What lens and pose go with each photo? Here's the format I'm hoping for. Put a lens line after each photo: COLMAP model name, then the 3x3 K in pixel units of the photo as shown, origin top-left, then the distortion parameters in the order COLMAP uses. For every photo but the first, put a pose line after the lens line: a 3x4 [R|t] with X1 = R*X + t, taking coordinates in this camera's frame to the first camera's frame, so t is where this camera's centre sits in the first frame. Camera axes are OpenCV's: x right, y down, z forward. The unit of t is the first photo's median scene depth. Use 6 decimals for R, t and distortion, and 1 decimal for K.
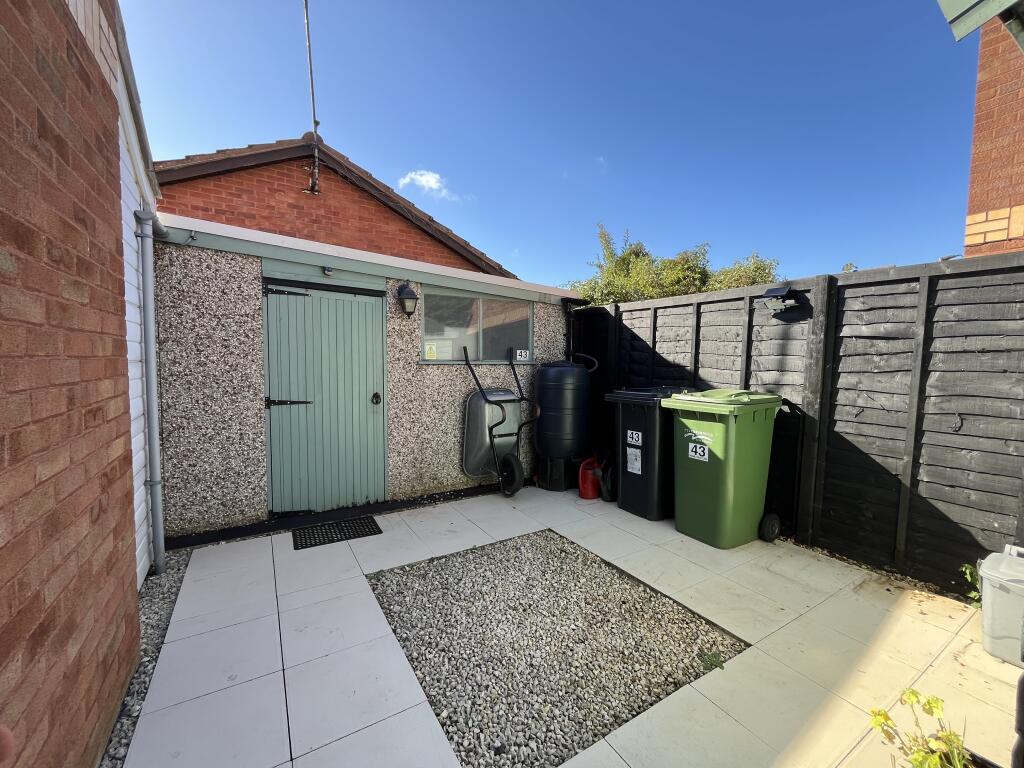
lens RADIAL K [[419.3, 0, 511.0], [0, 419.3, 381.3], [0, 0, 1]] dist [-0.003480, -0.000119]
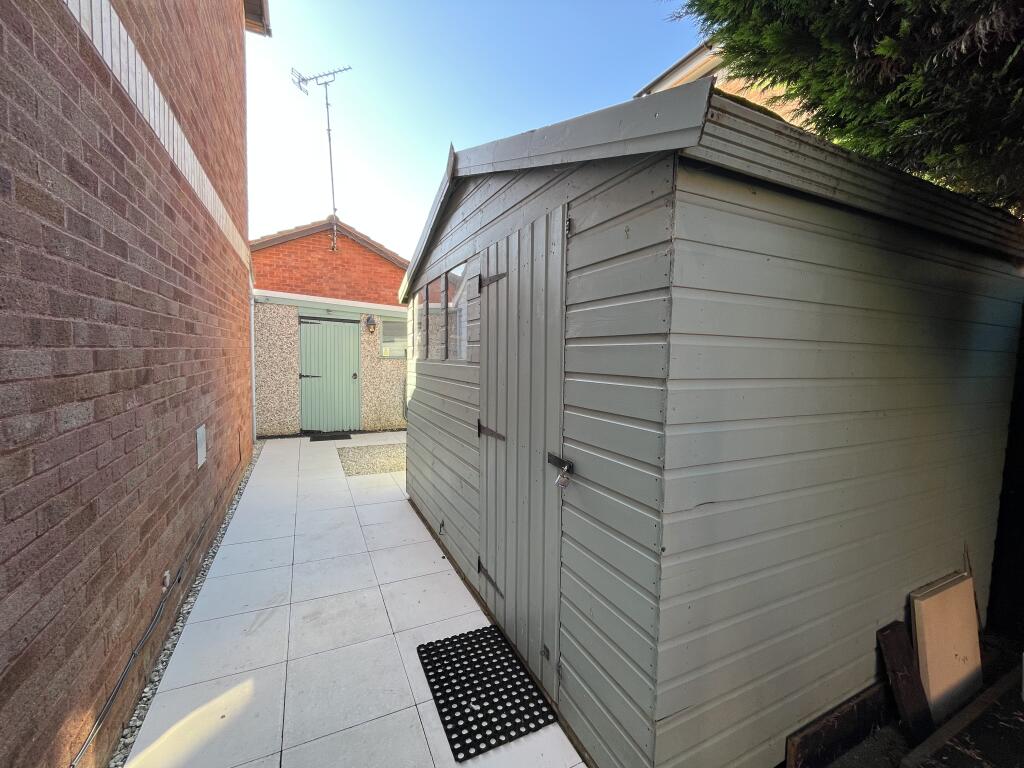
lens RADIAL K [[419.3, 0, 510.4], [0, 419.3, 382.4], [0, 0, 1]] dist [-0.003480, -0.000119]
pose [[0.995505, 0.019937, -0.092585, 0.565863], [-0.019005, 0.999760, 0.010935, 0.035626], [0.092780, -0.009127, 0.995645, -0.846310]]
